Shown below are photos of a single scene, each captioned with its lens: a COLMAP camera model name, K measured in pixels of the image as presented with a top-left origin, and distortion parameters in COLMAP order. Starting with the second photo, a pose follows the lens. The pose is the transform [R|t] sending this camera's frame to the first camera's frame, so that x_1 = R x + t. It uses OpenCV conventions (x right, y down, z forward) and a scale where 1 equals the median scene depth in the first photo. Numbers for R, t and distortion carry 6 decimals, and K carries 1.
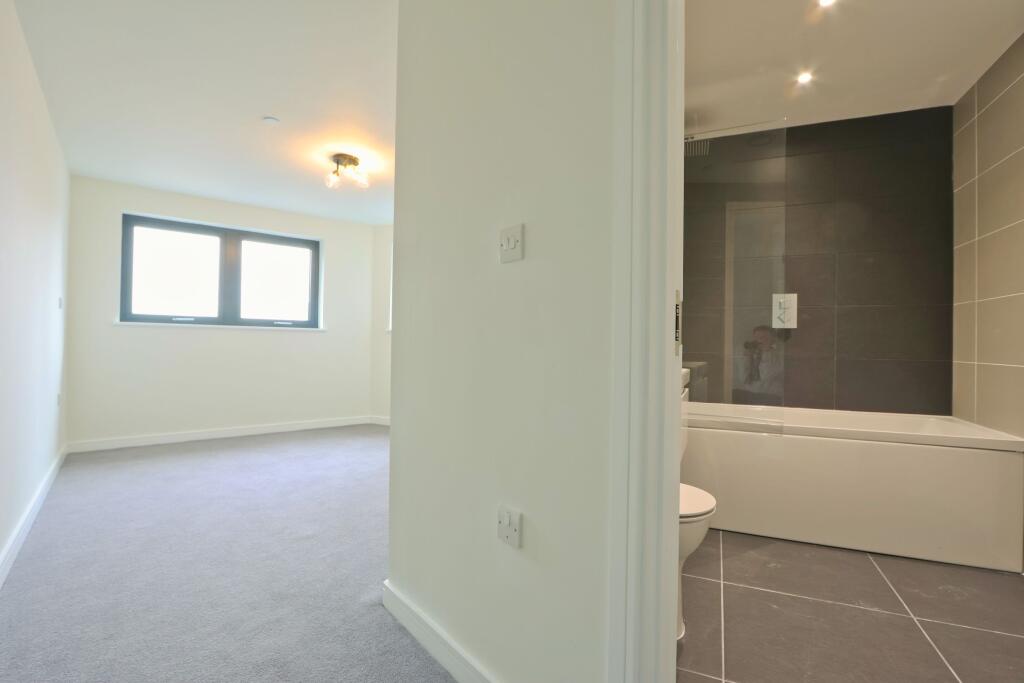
lens RADIAL K [[464.8, 0, 512.0], [0, 464.8, 341.5], [0, 0, 1]] dist [-0.032397, -0.000282]
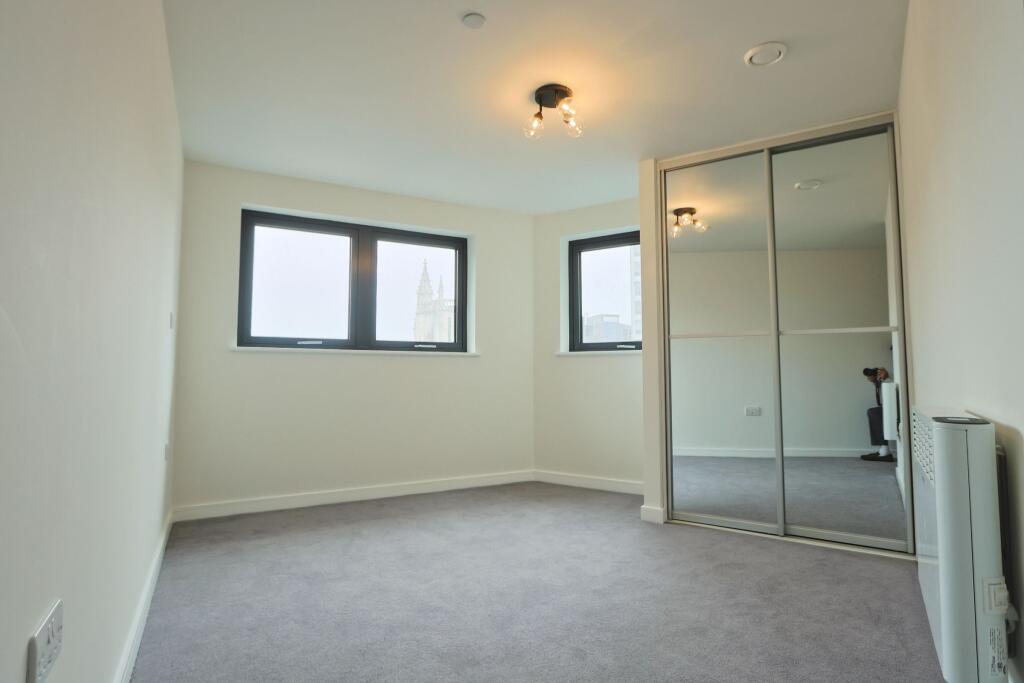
lens RADIAL K [[525.3, 0, 513.6], [0, 525.3, 337.7], [0, 0, 1]] dist [-0.038376, 0.000194]
pose [[0.981897, -0.025343, -0.187711, -0.233608], [0.013906, 0.997979, -0.061998, 0.002425], [0.188902, 0.058265, 0.980266, 0.218950]]
